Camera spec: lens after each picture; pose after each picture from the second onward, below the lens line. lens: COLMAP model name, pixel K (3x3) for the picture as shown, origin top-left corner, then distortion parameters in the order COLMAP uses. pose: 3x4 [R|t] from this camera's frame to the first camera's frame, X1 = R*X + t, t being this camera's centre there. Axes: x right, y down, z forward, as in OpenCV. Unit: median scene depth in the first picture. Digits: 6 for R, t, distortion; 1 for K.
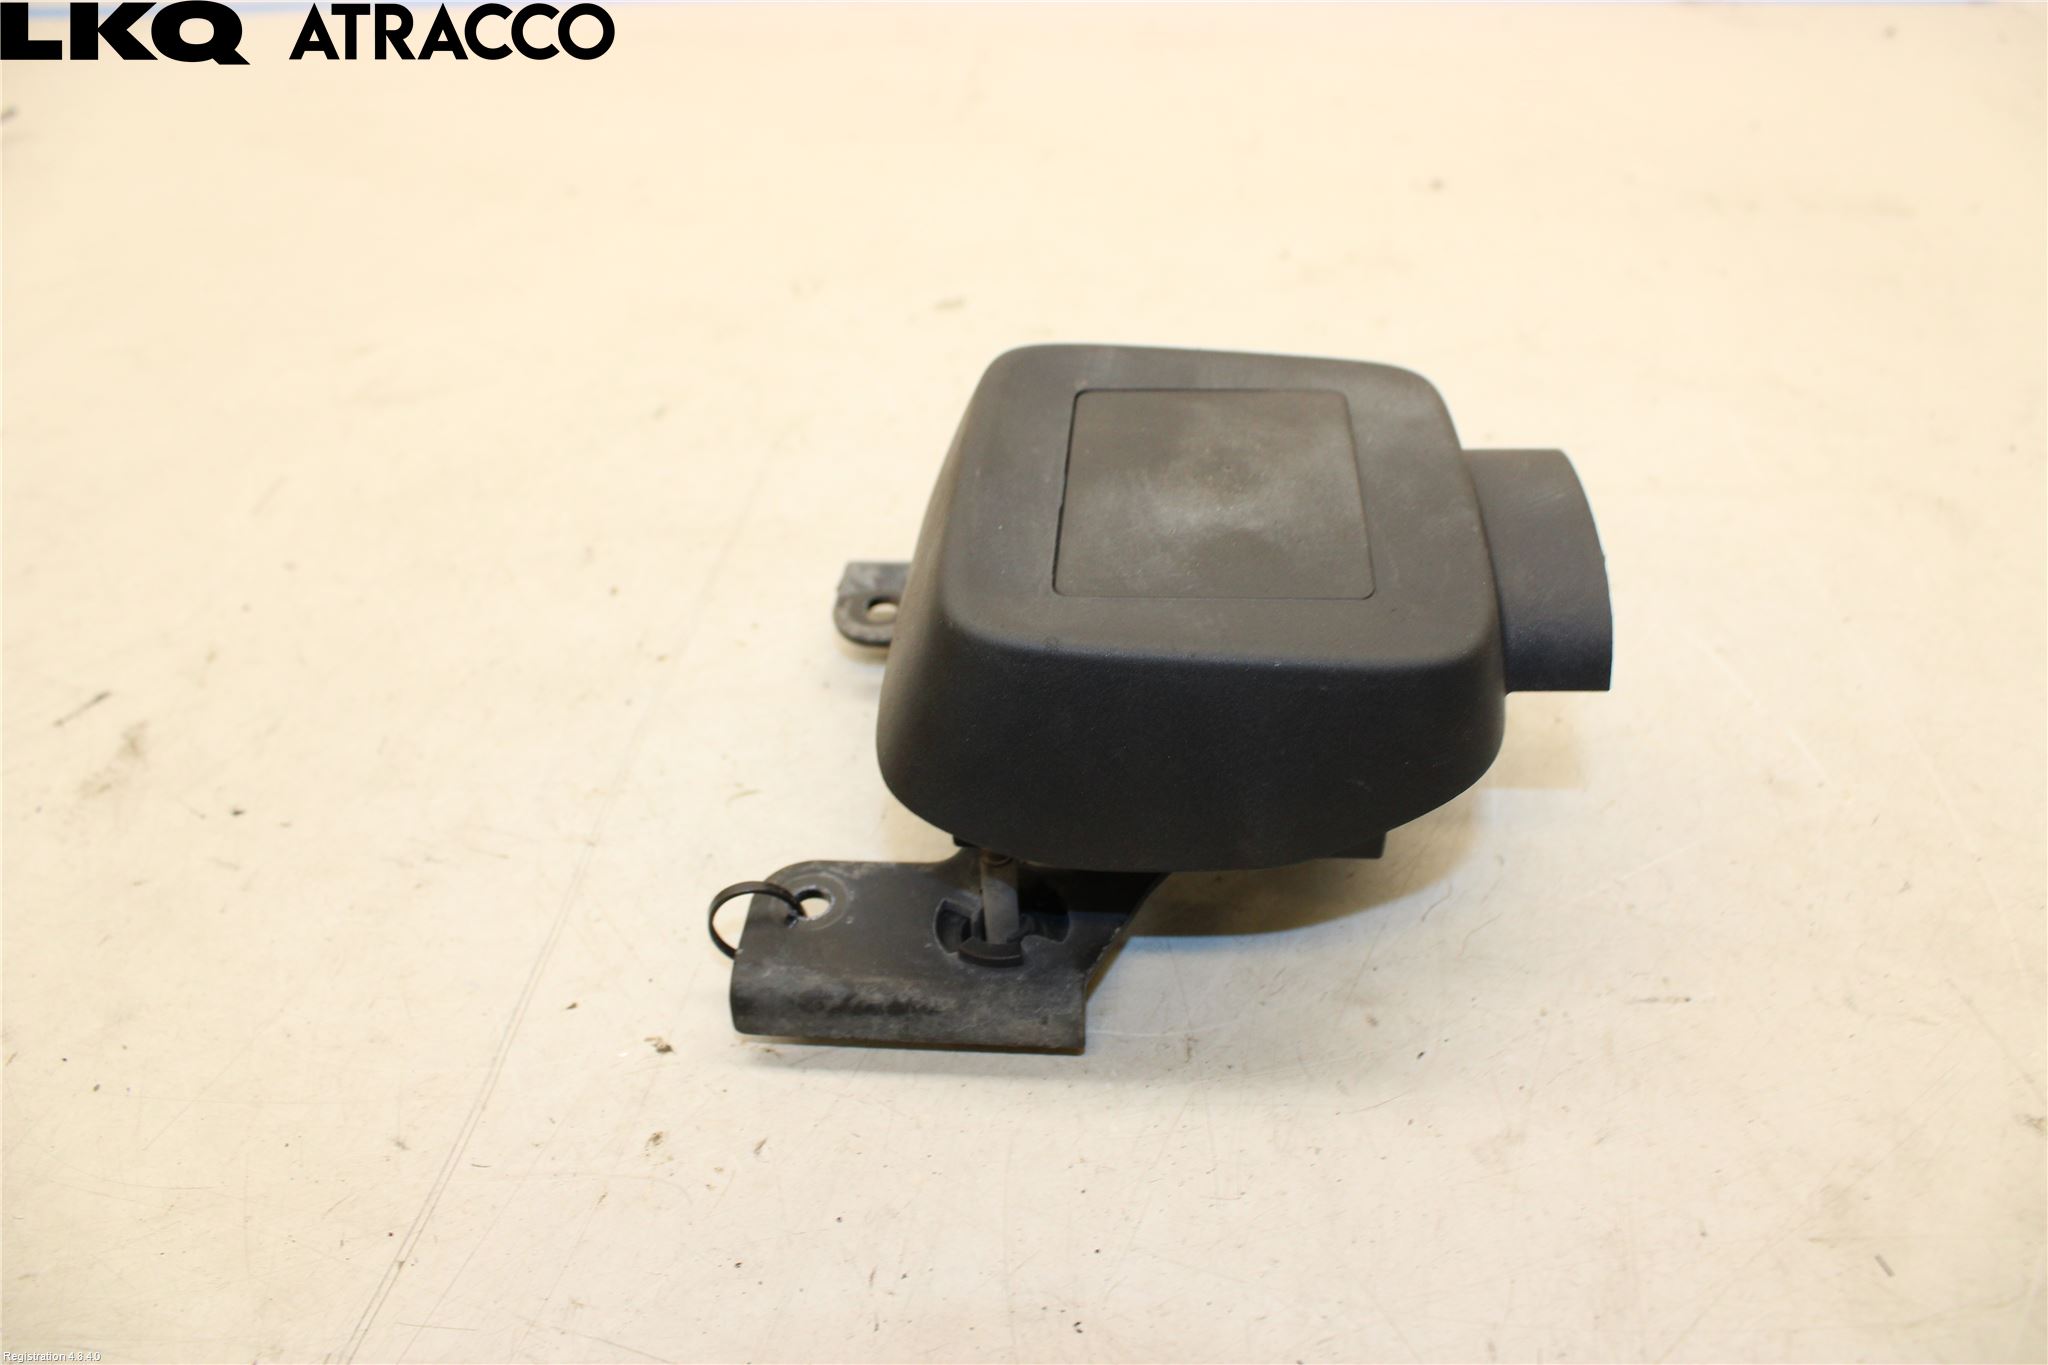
lens RADIAL K [[1635.7, 0, 1024.1], [0, 1635.7, 671.1], [0, 0, 1]] dist [-0.174136, 0.129004]
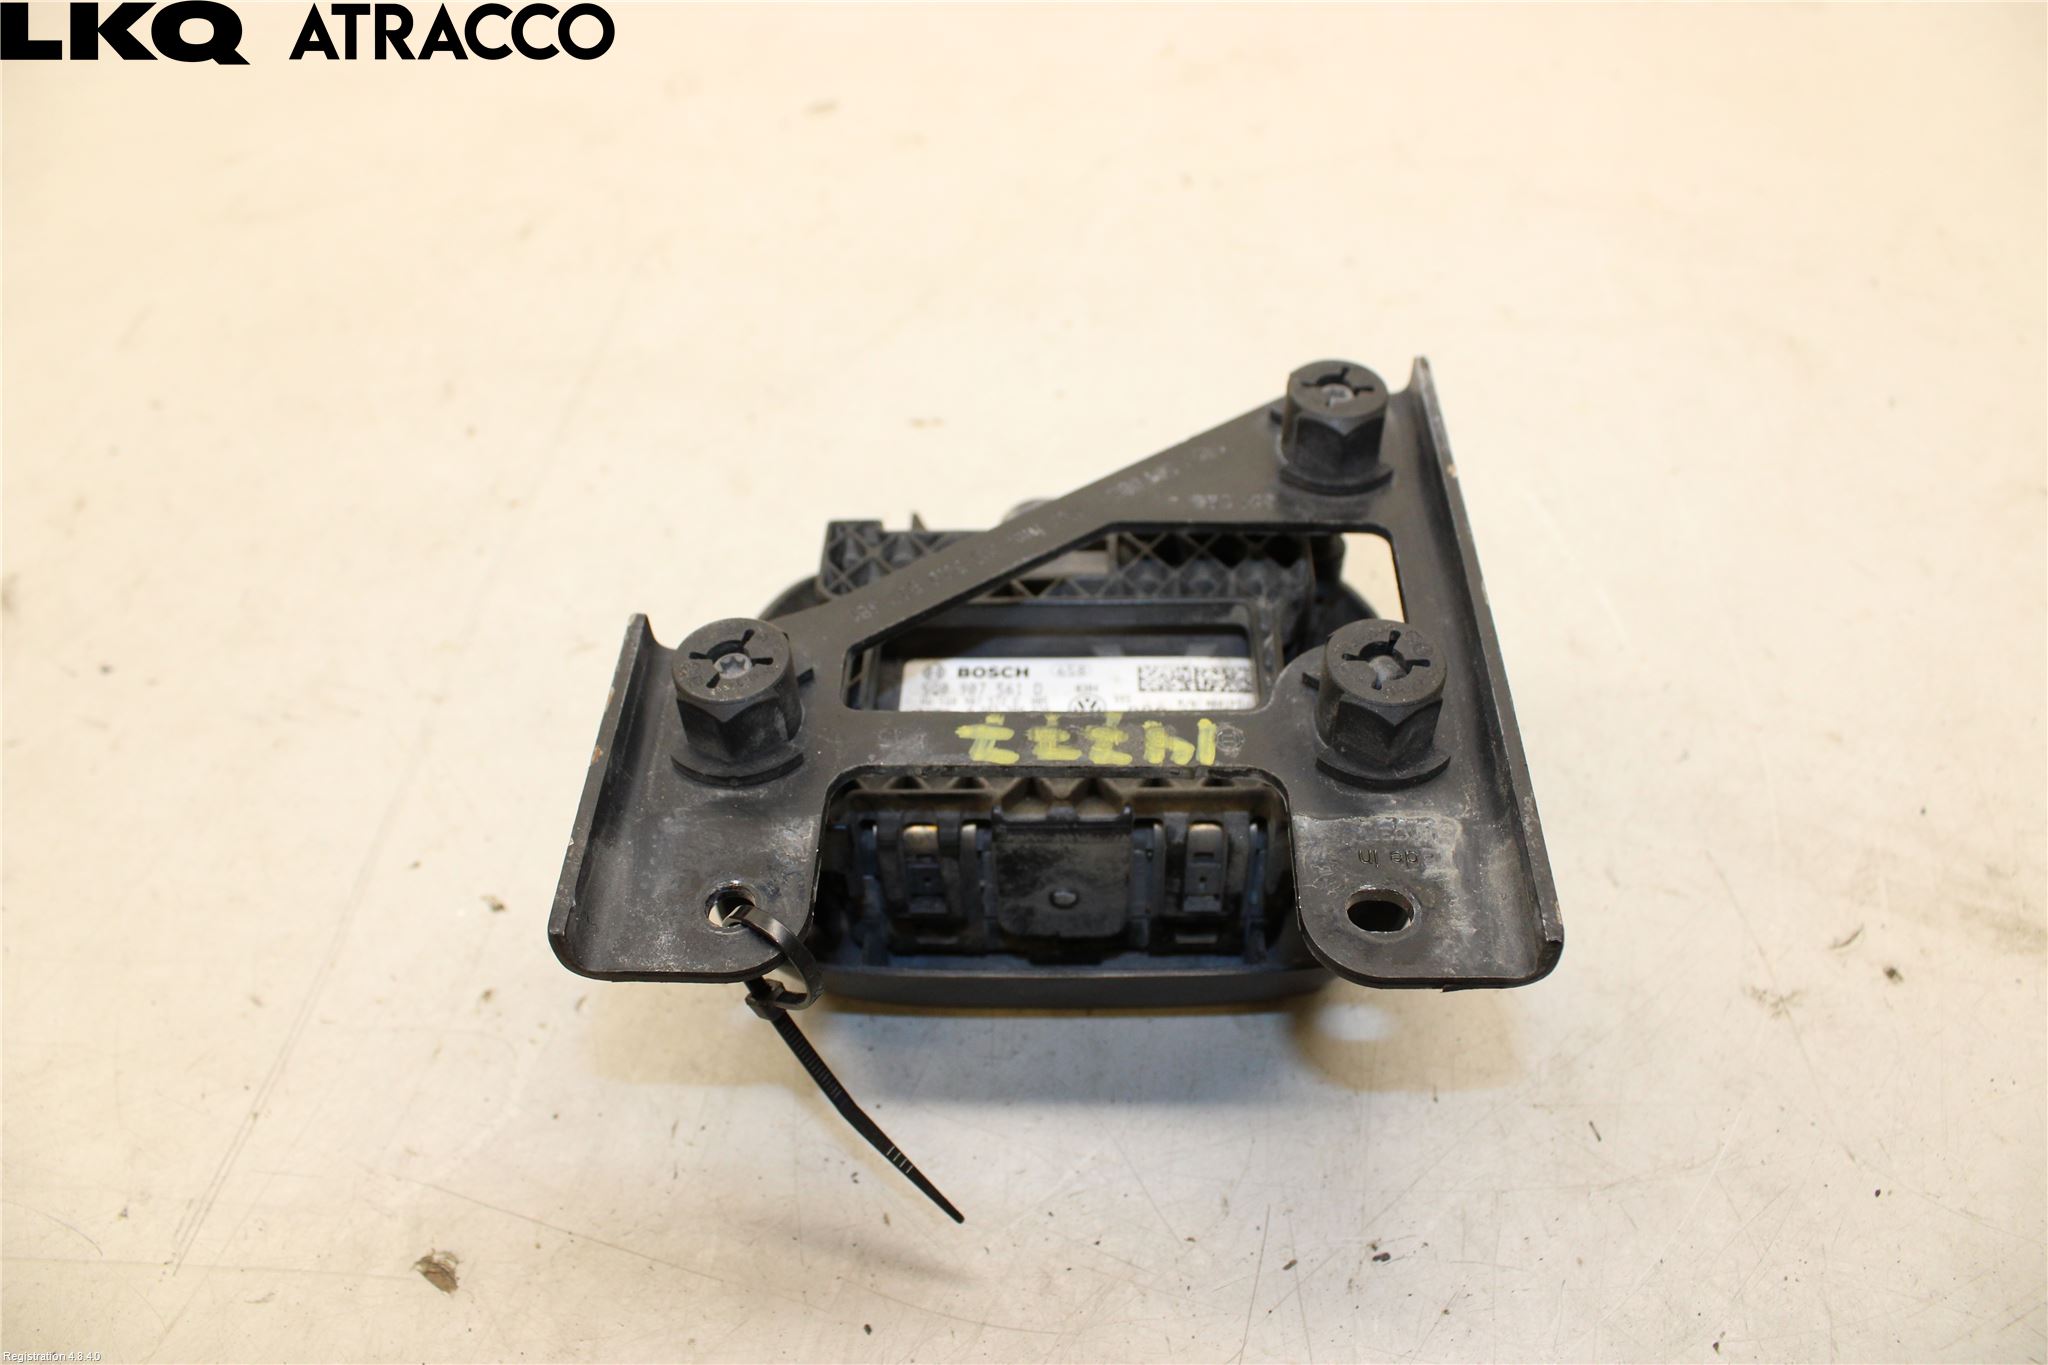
lens RADIAL K [[1635.7, 0, 1027.9], [0, 1635.7, 667.4], [0, 0, 1]] dist [-0.174136, 0.129004]
pose [[0.999935, -0.002524, 0.011089, 0.121726], [0.000525, 0.984275, 0.176640, -0.114457], [-0.011360, -0.176623, 0.984213, -0.030955]]
